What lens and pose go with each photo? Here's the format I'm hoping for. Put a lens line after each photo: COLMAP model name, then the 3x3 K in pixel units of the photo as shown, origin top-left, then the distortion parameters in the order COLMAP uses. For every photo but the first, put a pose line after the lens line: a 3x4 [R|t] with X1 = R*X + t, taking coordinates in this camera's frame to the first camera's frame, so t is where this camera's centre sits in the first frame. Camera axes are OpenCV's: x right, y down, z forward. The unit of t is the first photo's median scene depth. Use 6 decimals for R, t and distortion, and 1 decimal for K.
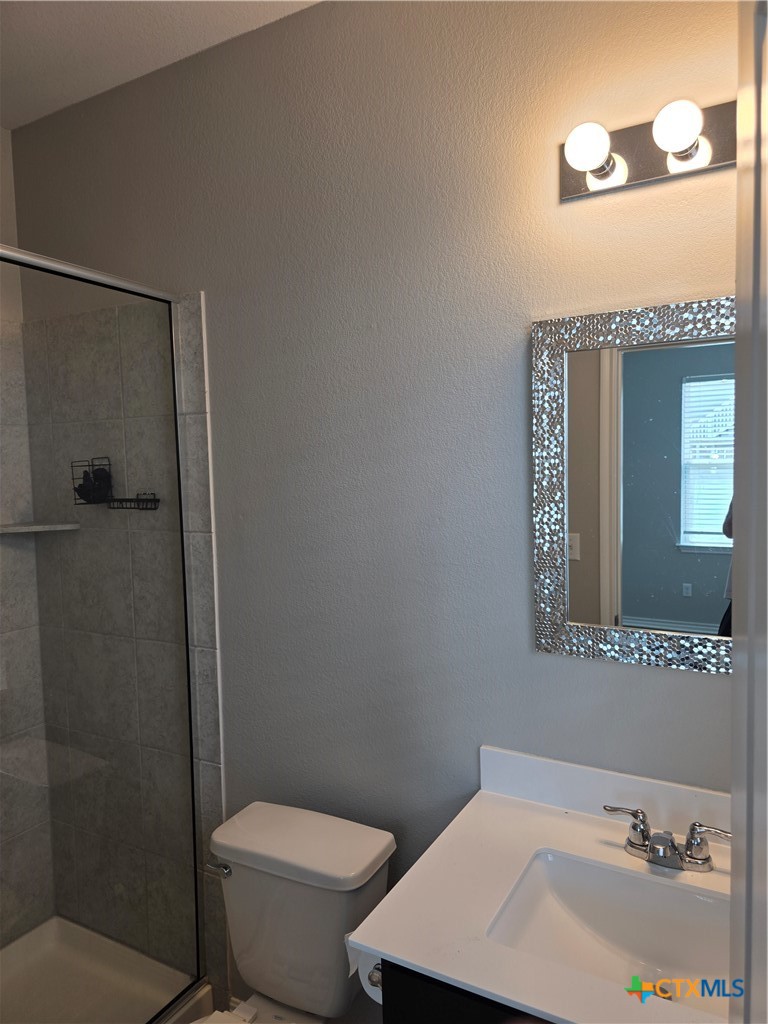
lens RADIAL K [[698.5, 0, 368.3], [0, 698.5, 512.9], [0, 0, 1]] dist [0.067878, -0.066517]
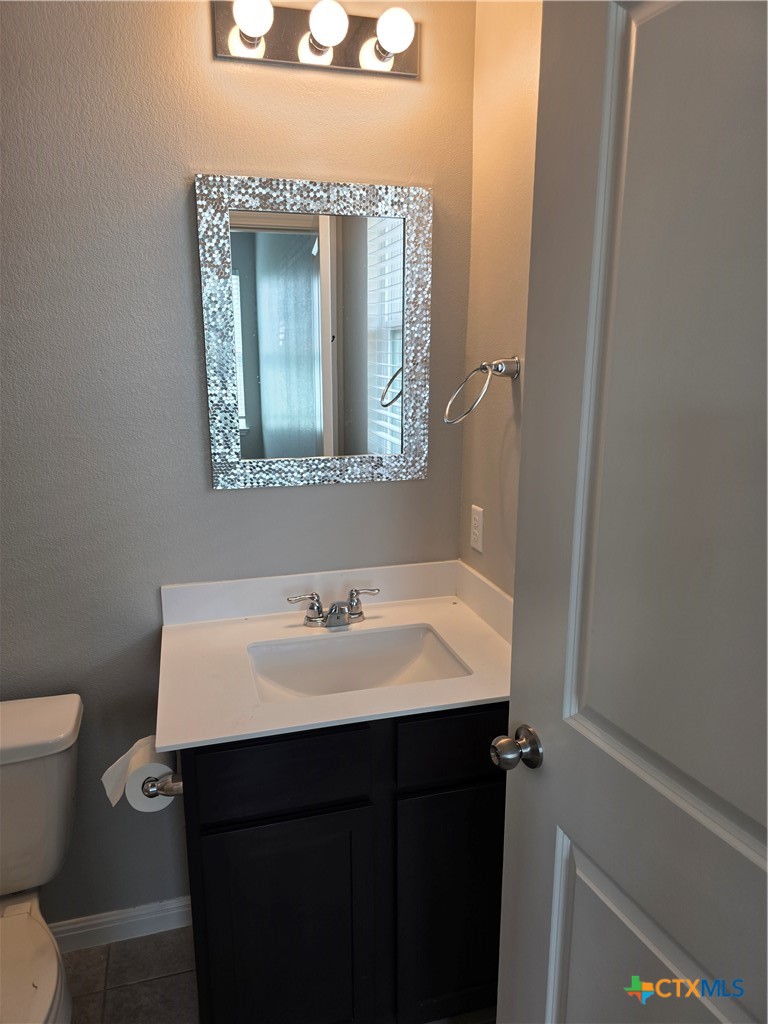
lens RADIAL K [[719.0, 0, 384.0], [0, 719.0, 512.0], [0, 0, 1]] dist [0.073183, -0.086449]
pose [[0.702293, -0.142865, 0.697406, -0.568248], [0.030599, 0.984809, 0.170927, 0.065653], [-0.711230, -0.098701, 0.695995, 0.002646]]
